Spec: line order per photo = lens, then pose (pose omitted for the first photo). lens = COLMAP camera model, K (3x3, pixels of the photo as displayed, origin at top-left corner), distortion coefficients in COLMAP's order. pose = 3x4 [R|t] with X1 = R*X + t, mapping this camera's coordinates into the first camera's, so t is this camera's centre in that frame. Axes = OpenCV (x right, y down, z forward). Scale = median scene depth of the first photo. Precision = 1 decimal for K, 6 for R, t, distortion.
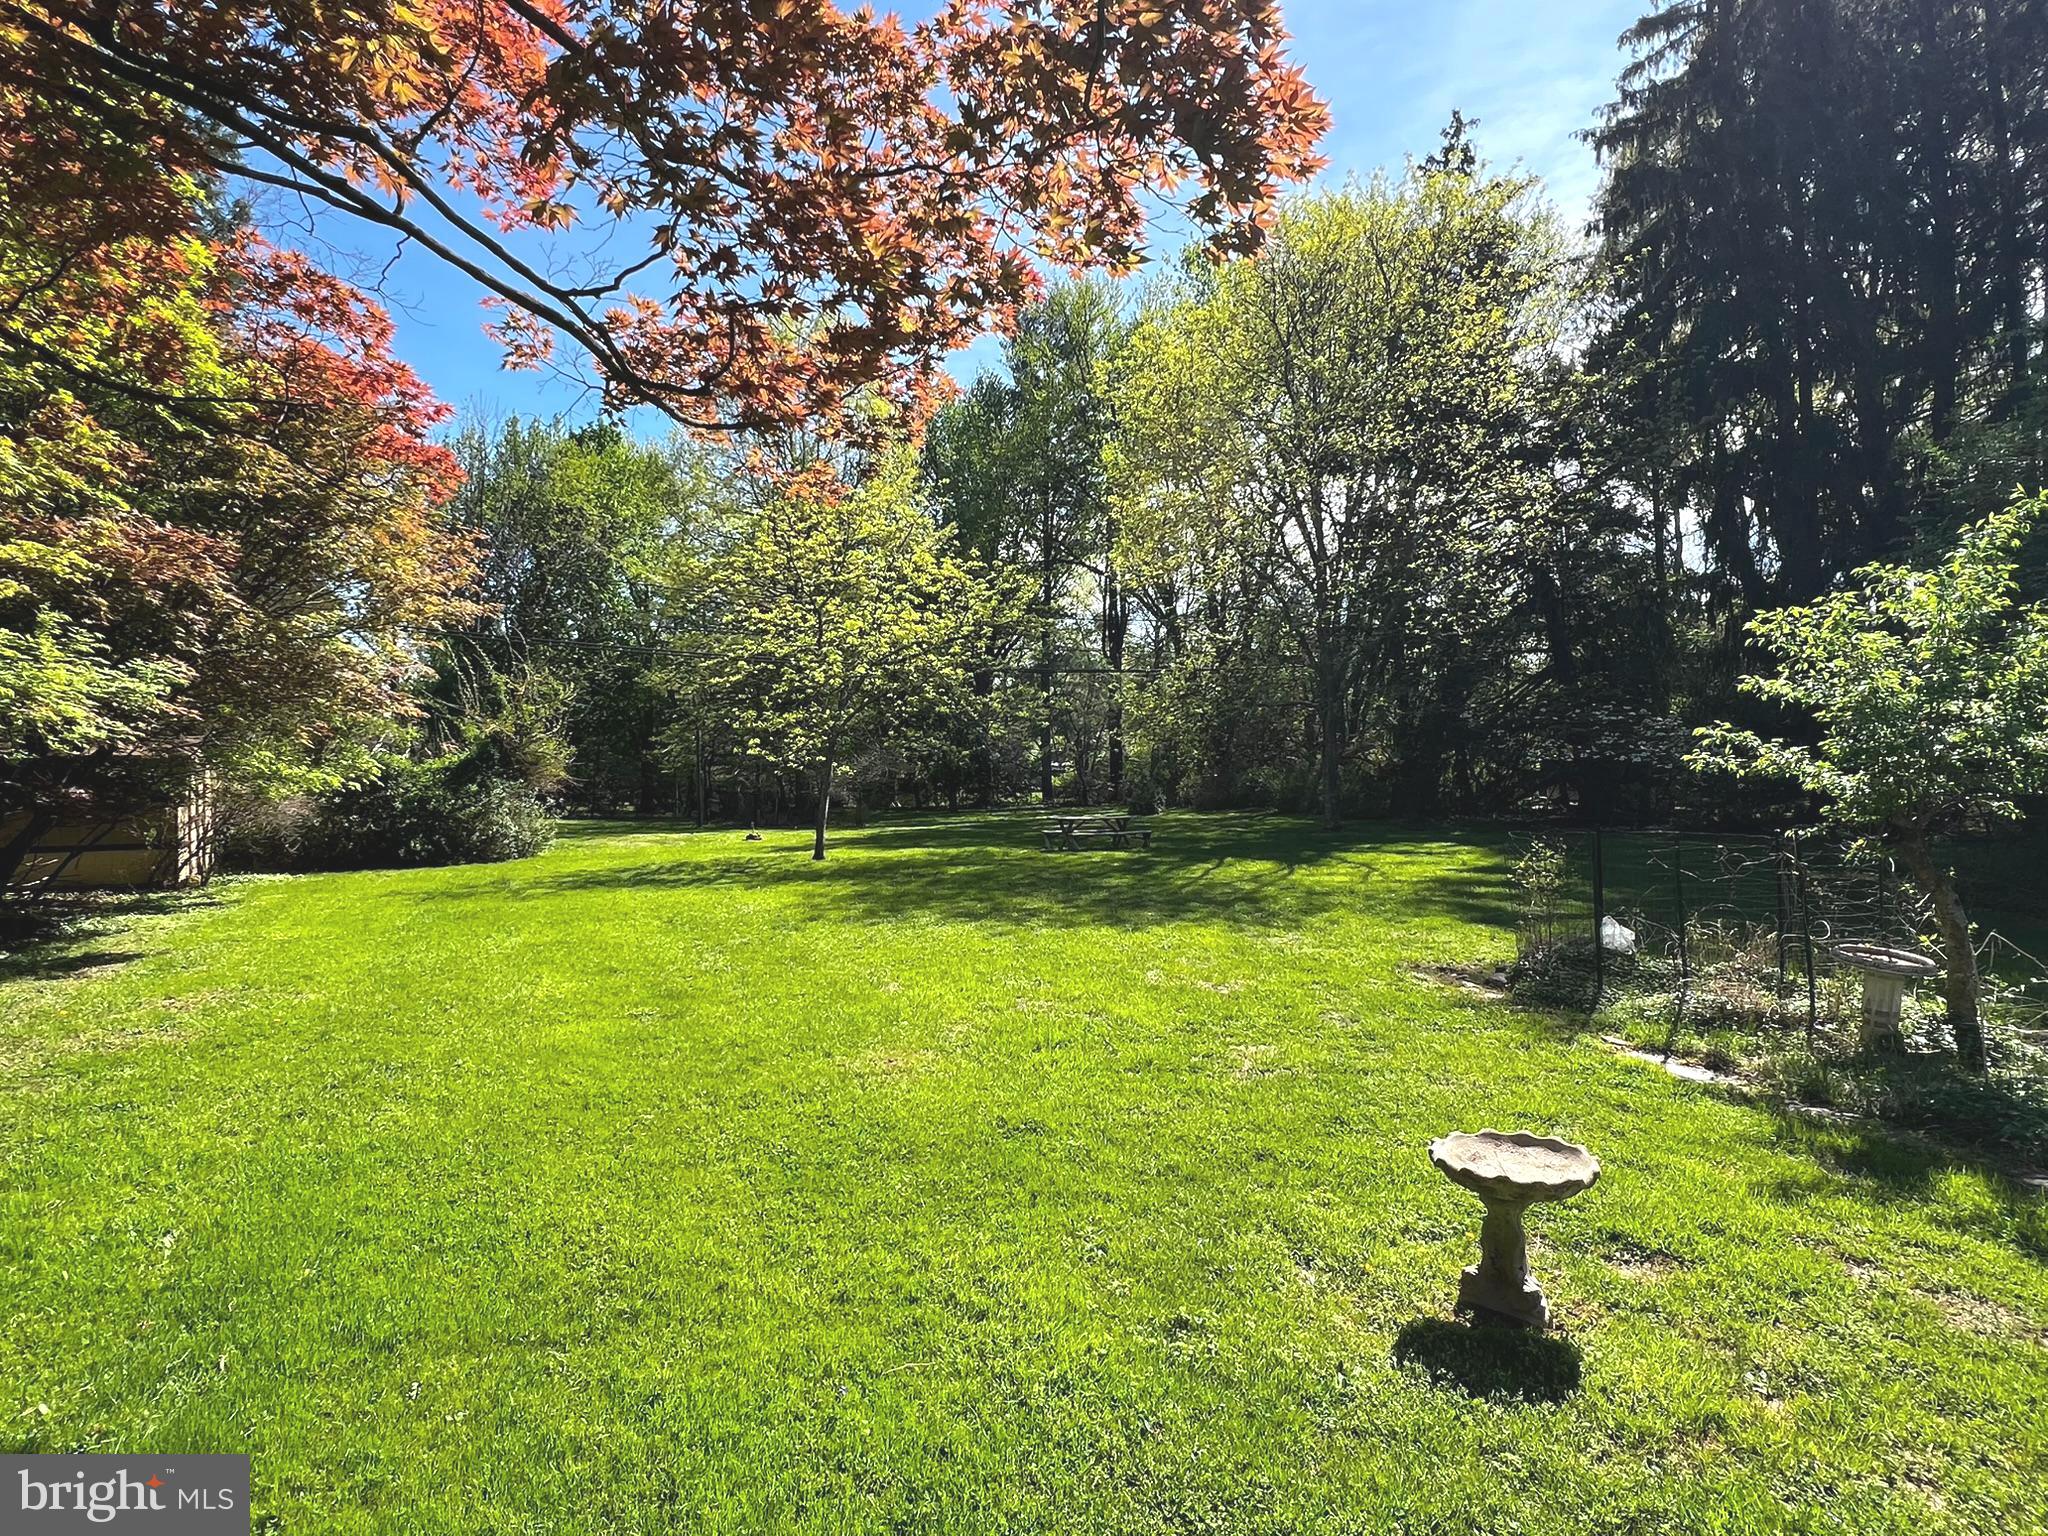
lens RADIAL K [[1074.7, 0, 1025.7], [0, 1074.7, 770.1], [0, 0, 1]] dist [0.000147, -0.000002]
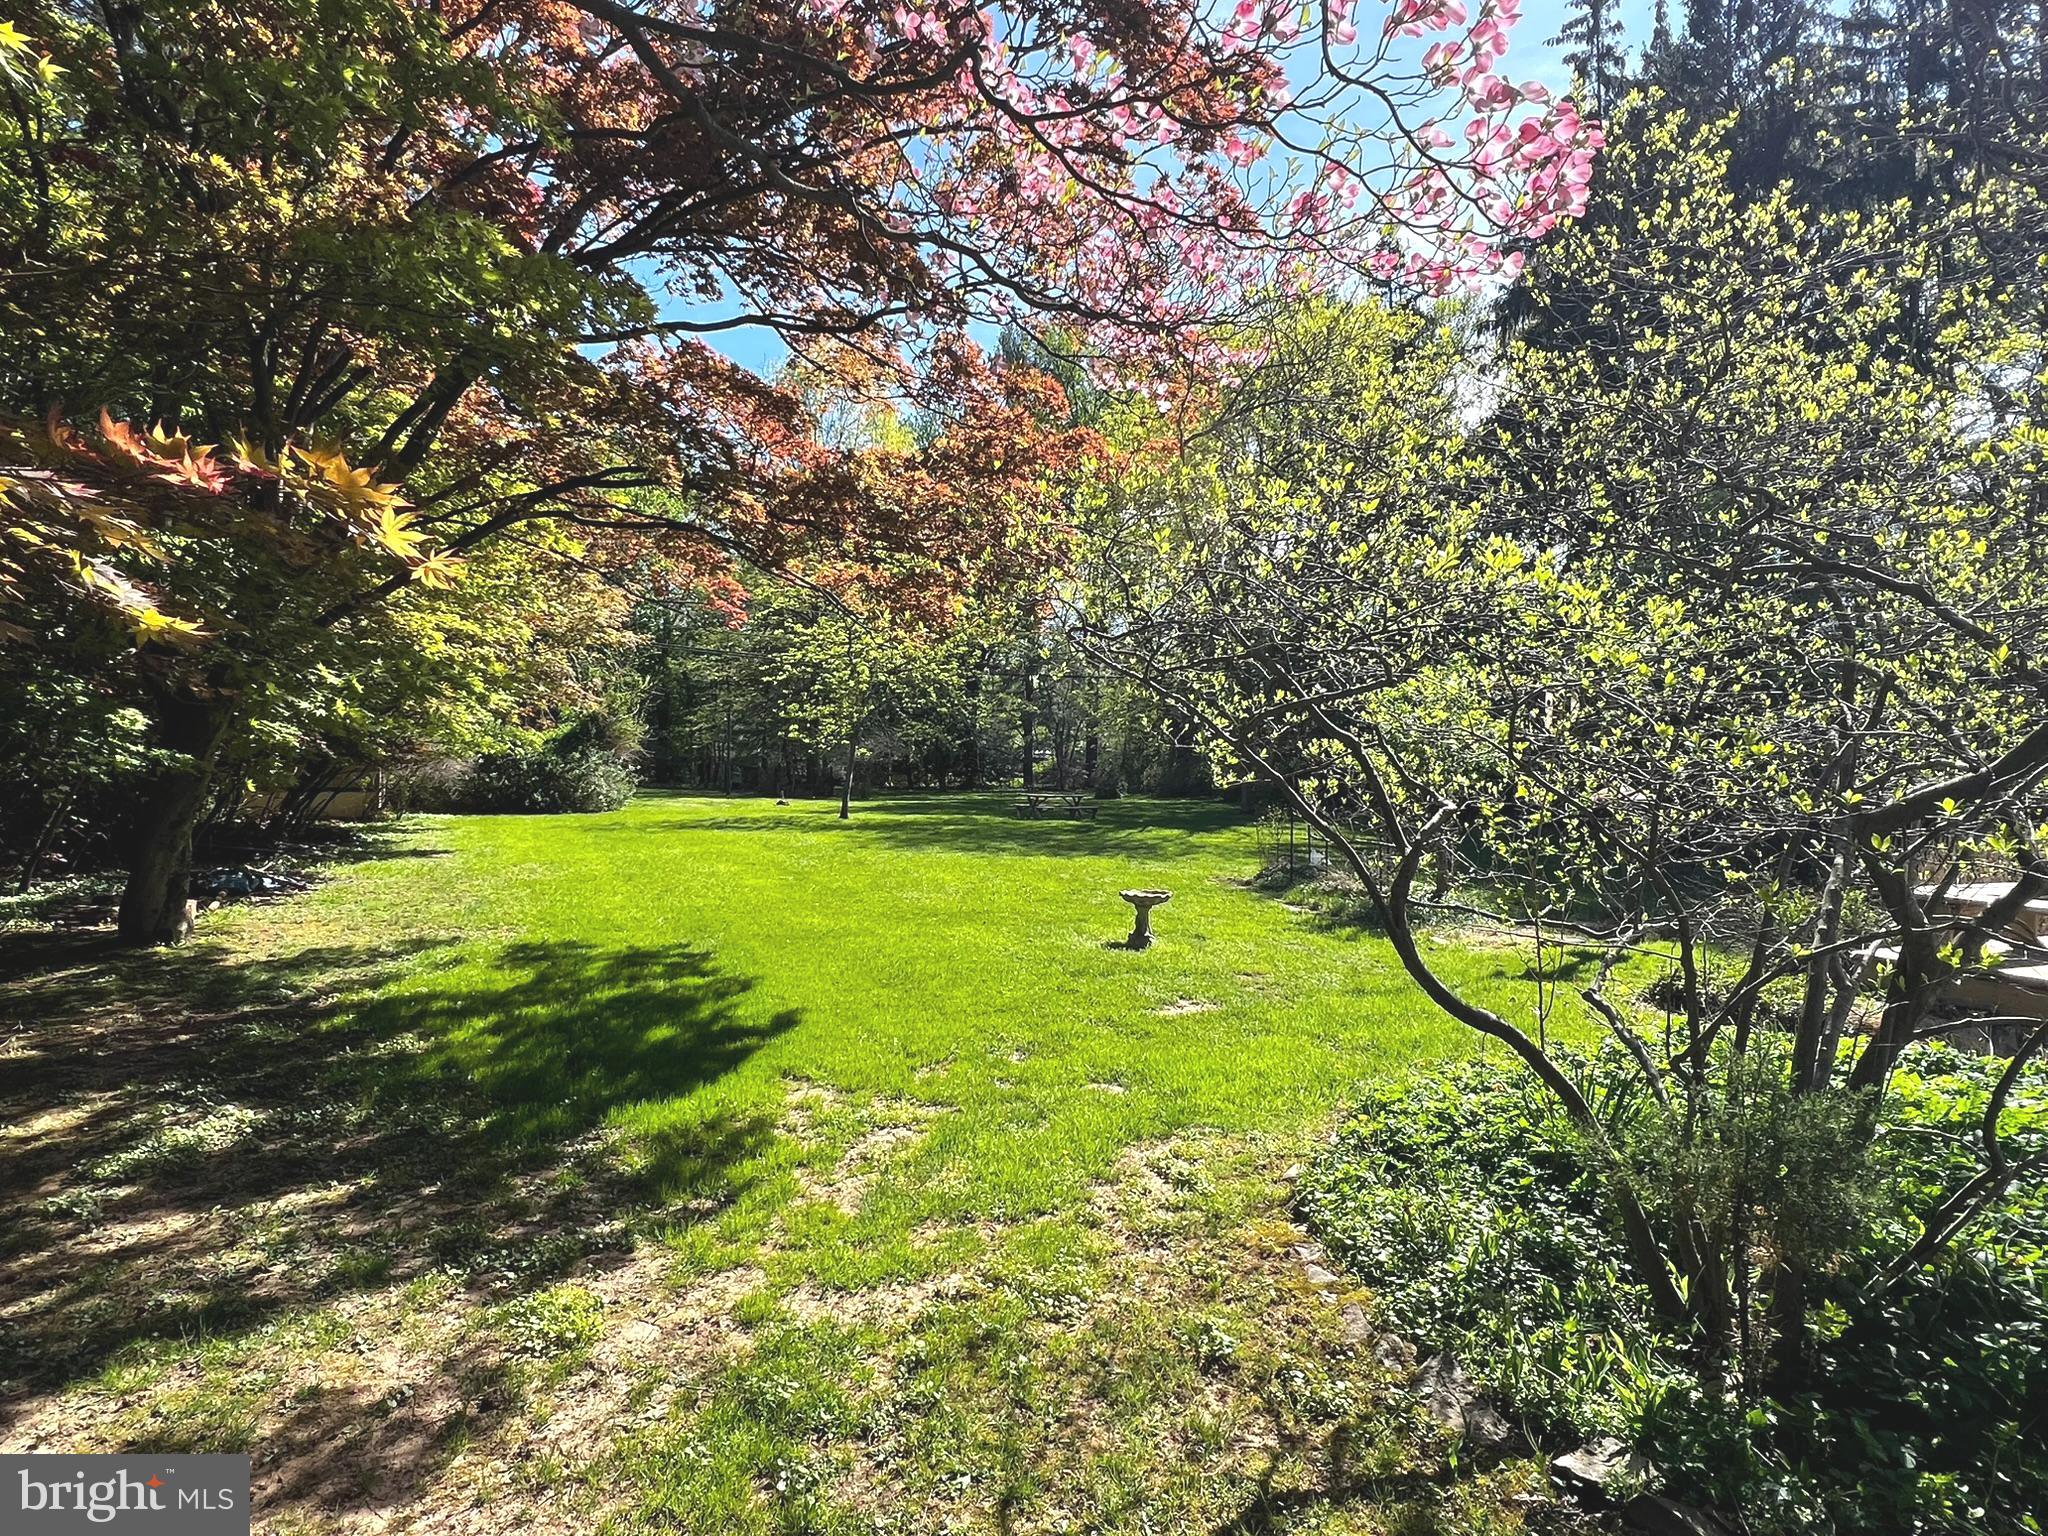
lens RADIAL K [[1074.7, 0, 1026.6], [0, 1074.7, 772.6], [0, 0, 1]] dist [0.000147, -0.000002]
pose [[0.999303, 0.034762, 0.013608, 0.009205], [-0.034949, 0.999294, 0.013758, 0.000239], [-0.013120, -0.014224, 0.999813, -0.272546]]
